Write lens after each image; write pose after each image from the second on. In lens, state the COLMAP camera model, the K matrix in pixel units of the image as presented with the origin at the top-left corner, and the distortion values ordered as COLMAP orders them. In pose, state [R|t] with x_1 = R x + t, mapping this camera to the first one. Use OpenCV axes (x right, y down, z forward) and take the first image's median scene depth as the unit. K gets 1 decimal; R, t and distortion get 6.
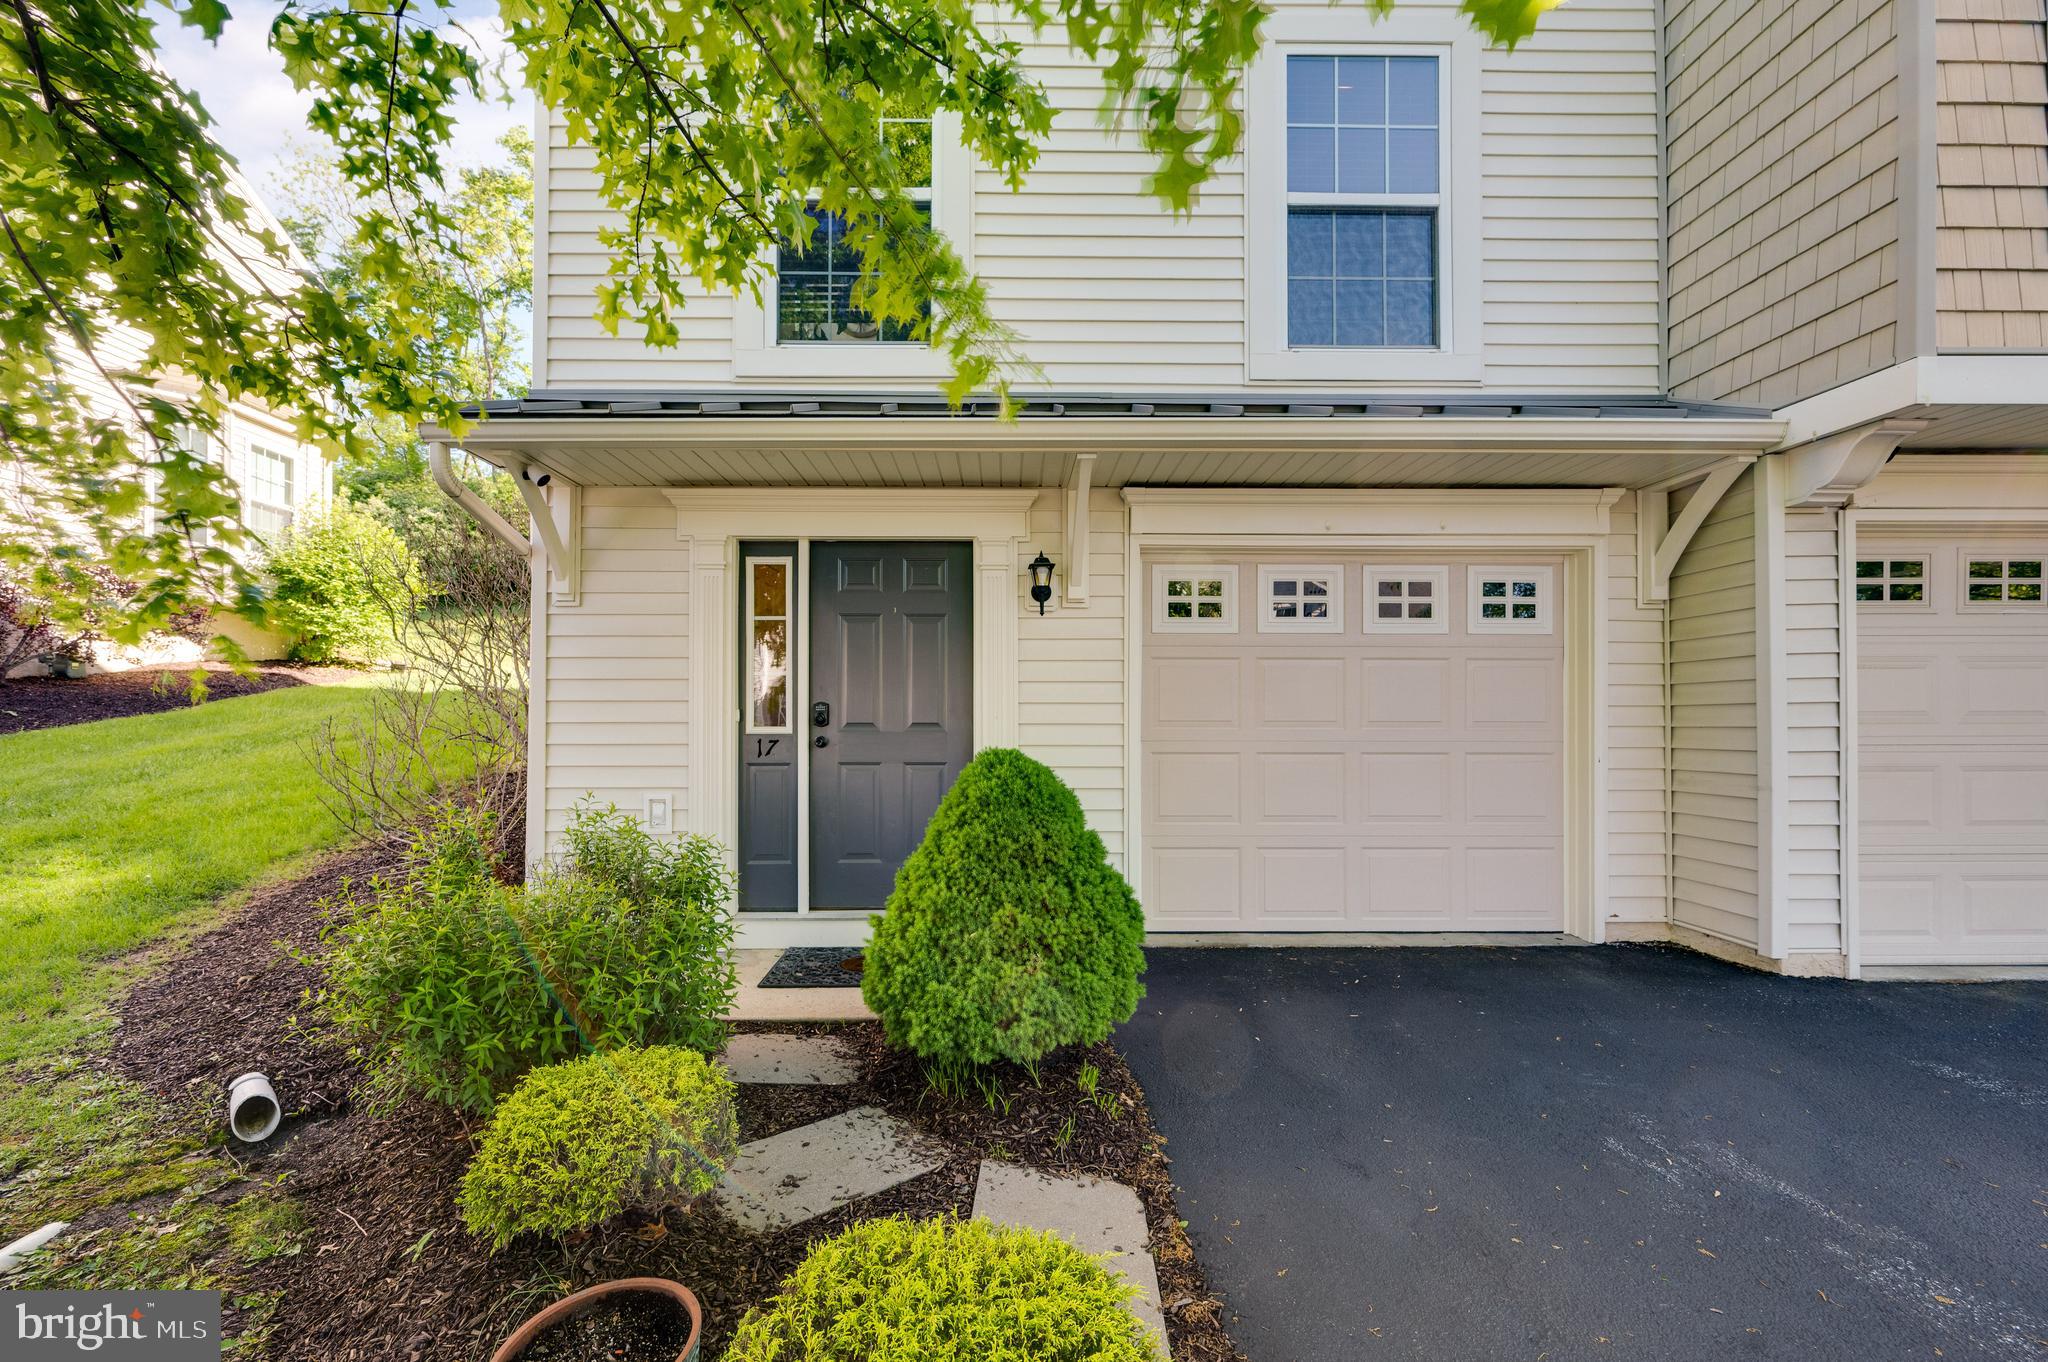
lens RADIAL K [[859.3, 0, 951.0], [0, 859.3, 686.9], [0, 0, 1]] dist [-0.002333, -0.000426]
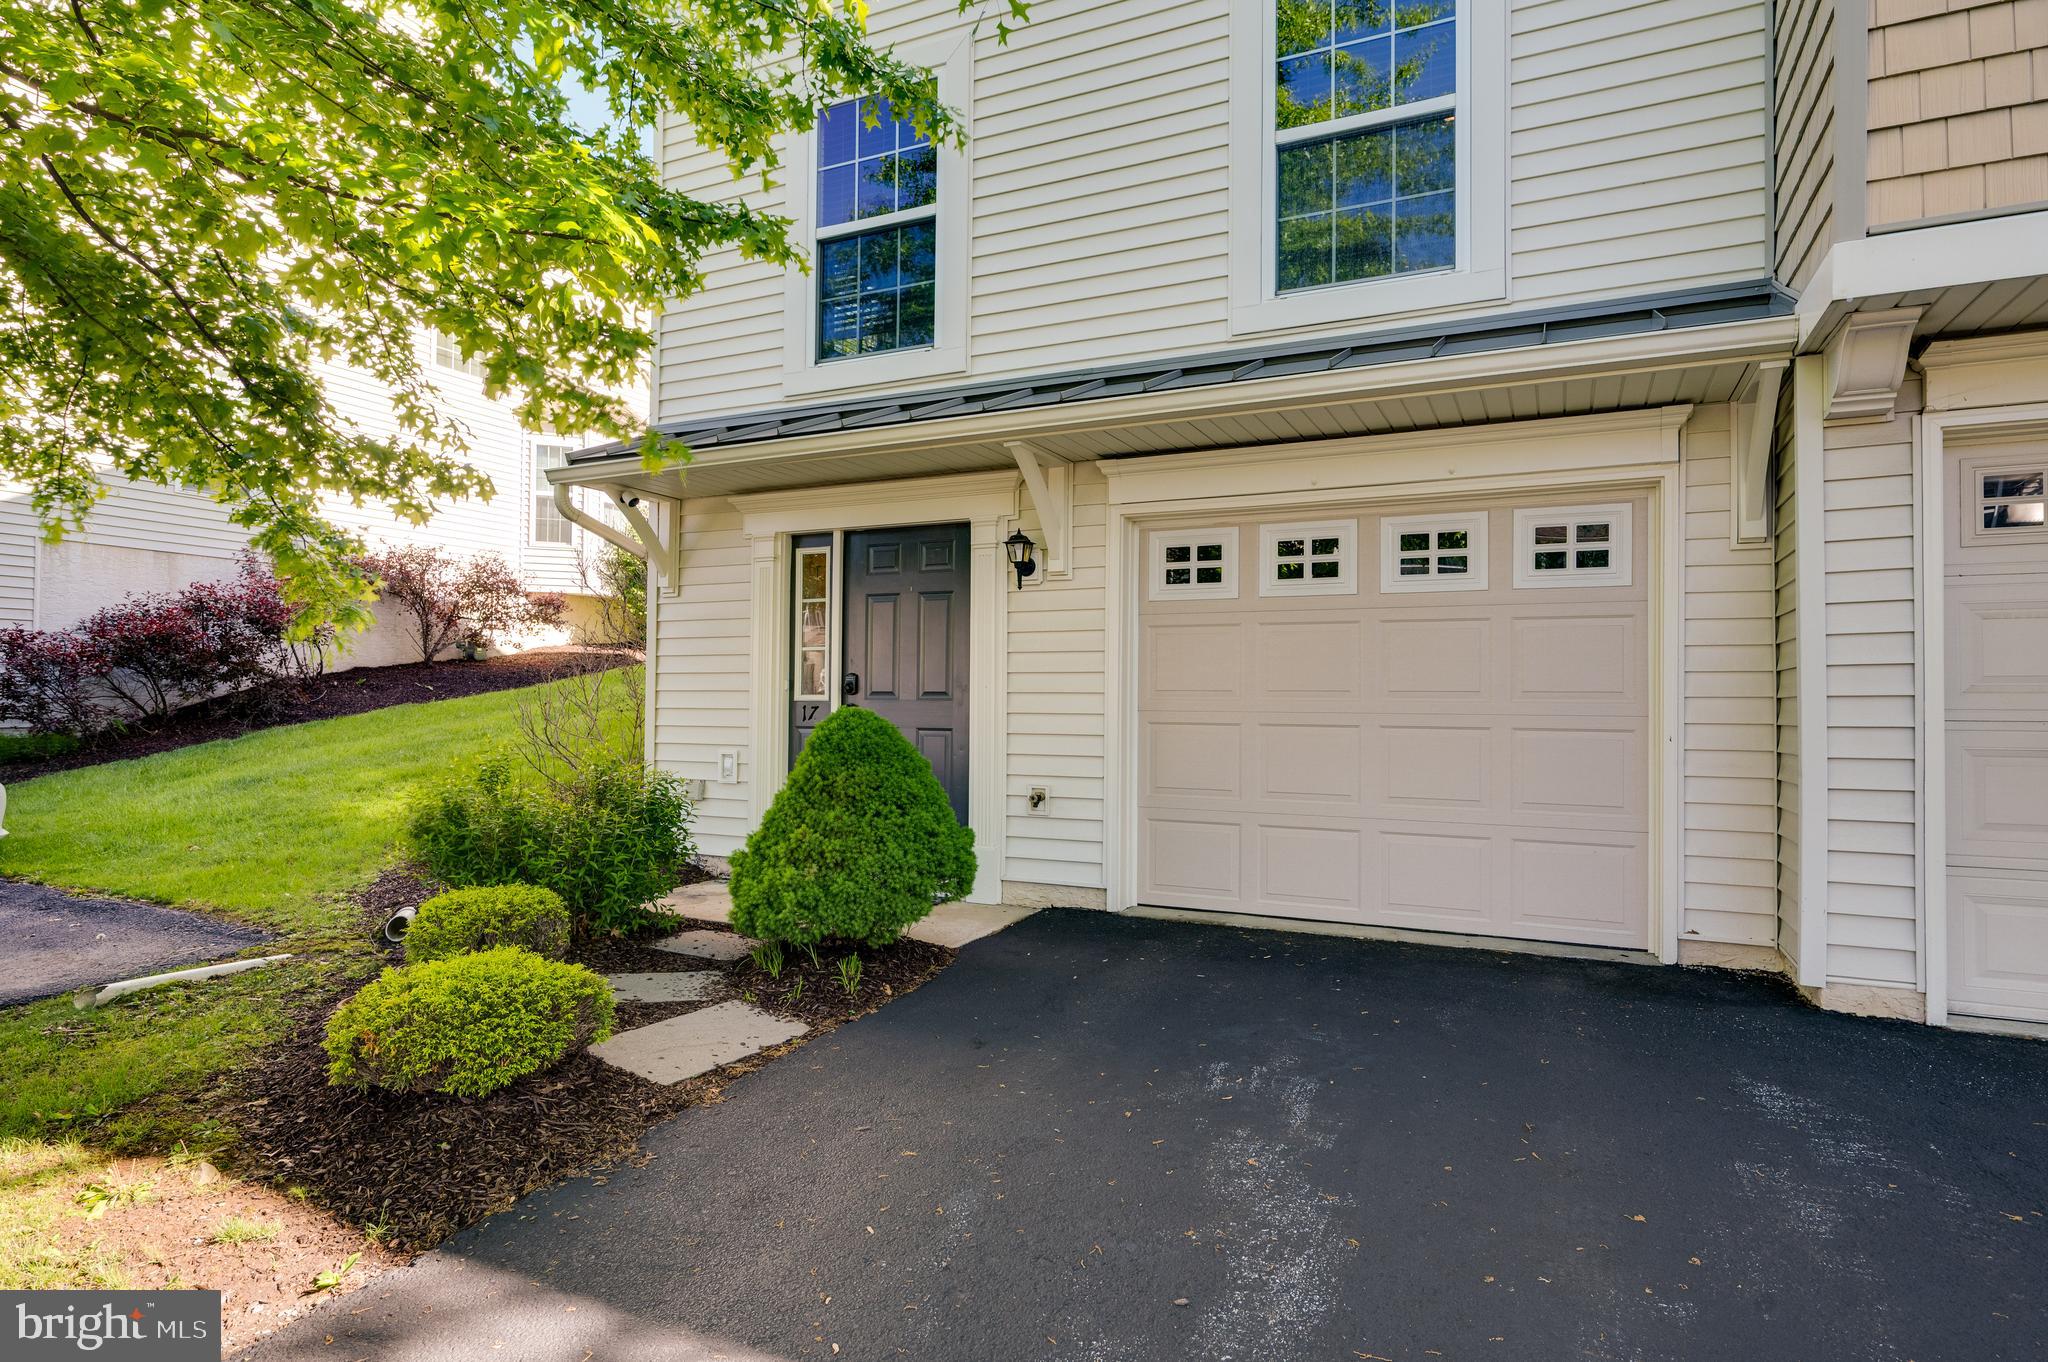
lens RADIAL K [[1153.9, 0, 1019.1], [0, 1153.9, 641.1], [0, 0, 1]] dist [-0.003197, -0.000404]
pose [[0.897881, -0.018517, -0.439848, 0.691879], [0.009470, 0.999696, -0.022756, 0.011822], [0.440136, 0.016267, 0.897784, -0.257721]]
